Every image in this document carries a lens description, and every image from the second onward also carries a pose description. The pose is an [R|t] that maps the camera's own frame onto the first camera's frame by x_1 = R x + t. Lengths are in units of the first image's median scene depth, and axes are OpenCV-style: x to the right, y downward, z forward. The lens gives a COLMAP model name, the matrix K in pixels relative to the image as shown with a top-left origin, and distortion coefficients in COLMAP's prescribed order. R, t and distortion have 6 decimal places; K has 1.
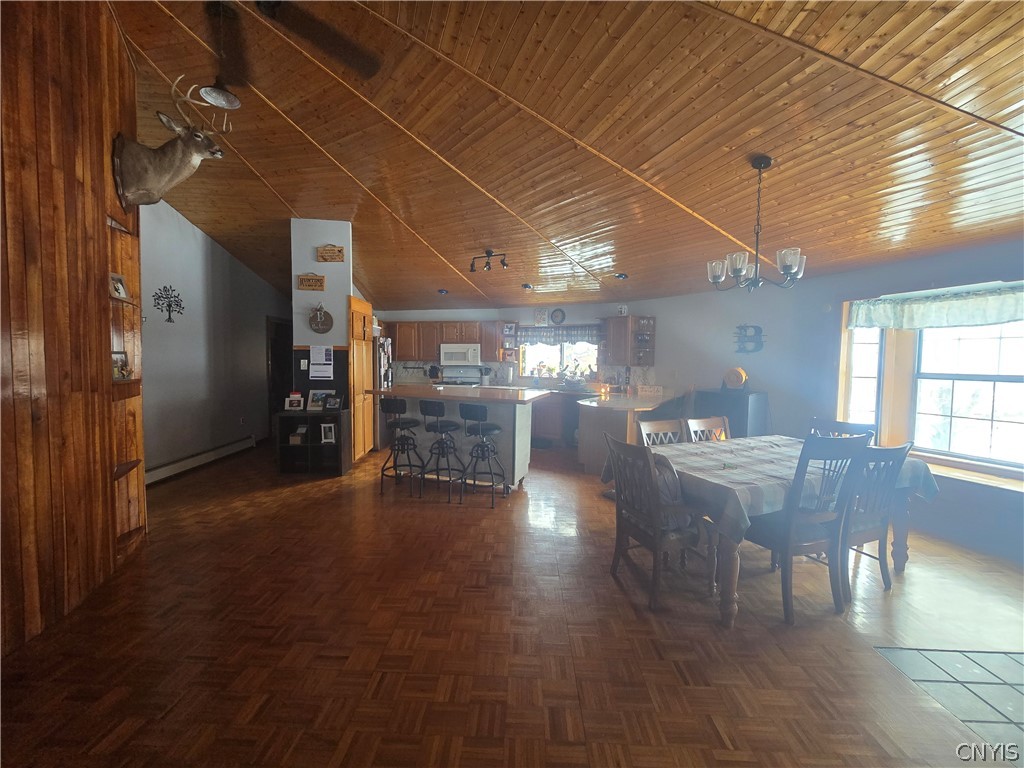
lens RADIAL K [[417.1, 0, 510.1], [0, 417.1, 380.5], [0, 0, 1]] dist [-0.009018, -0.000295]
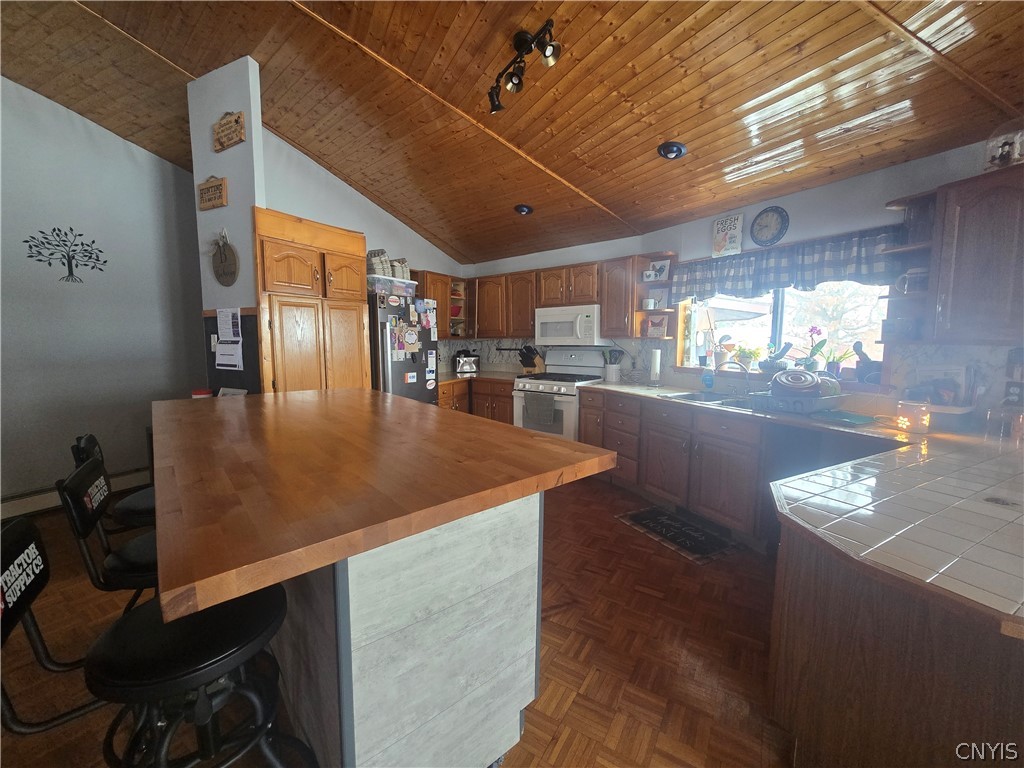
lens RADIAL K [[417.1, 0, 510.1], [0, 417.1, 380.5], [0, 0, 1]] dist [-0.009018, -0.000295]
pose [[0.866234, 0.040429, -0.497999, 0.100754], [-0.018361, 0.998623, 0.049133, -0.015489], [0.499300, -0.033417, 0.865784, 0.492219]]
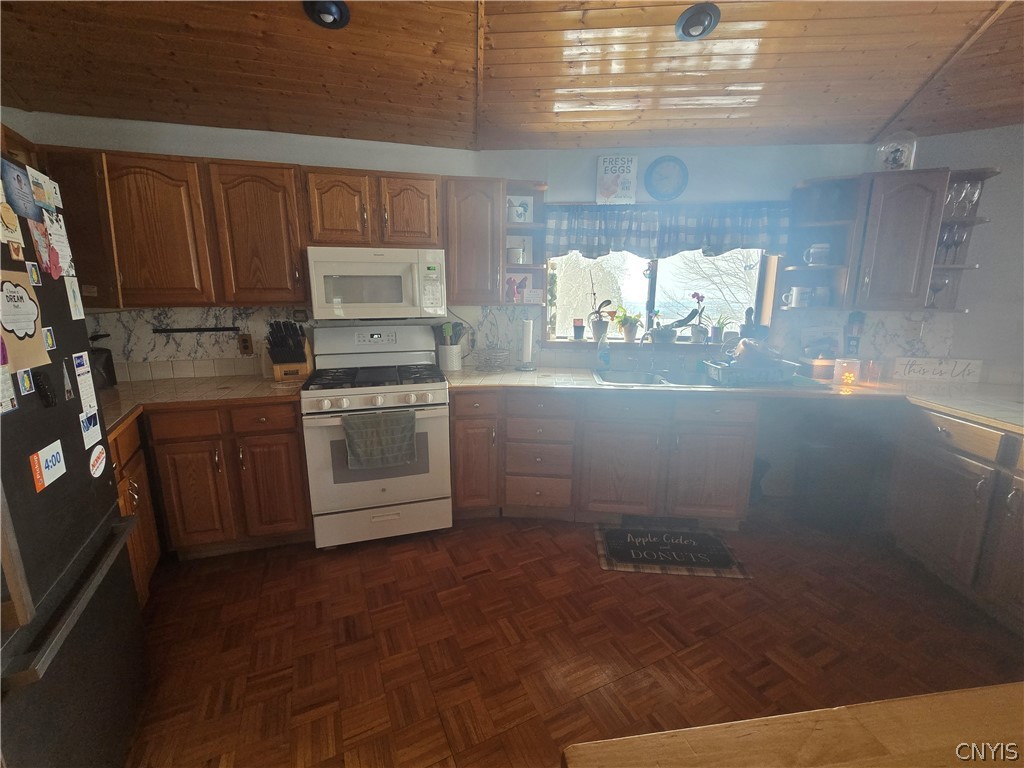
lens RADIAL K [[417.1, 0, 510.1], [0, 417.1, 380.5], [0, 0, 1]] dist [-0.009018, -0.000295]
pose [[0.890771, -0.096530, 0.444082, -0.184837], [0.035230, 0.988908, 0.144292, -0.032739], [-0.453084, -0.112886, 0.884291, 0.692581]]
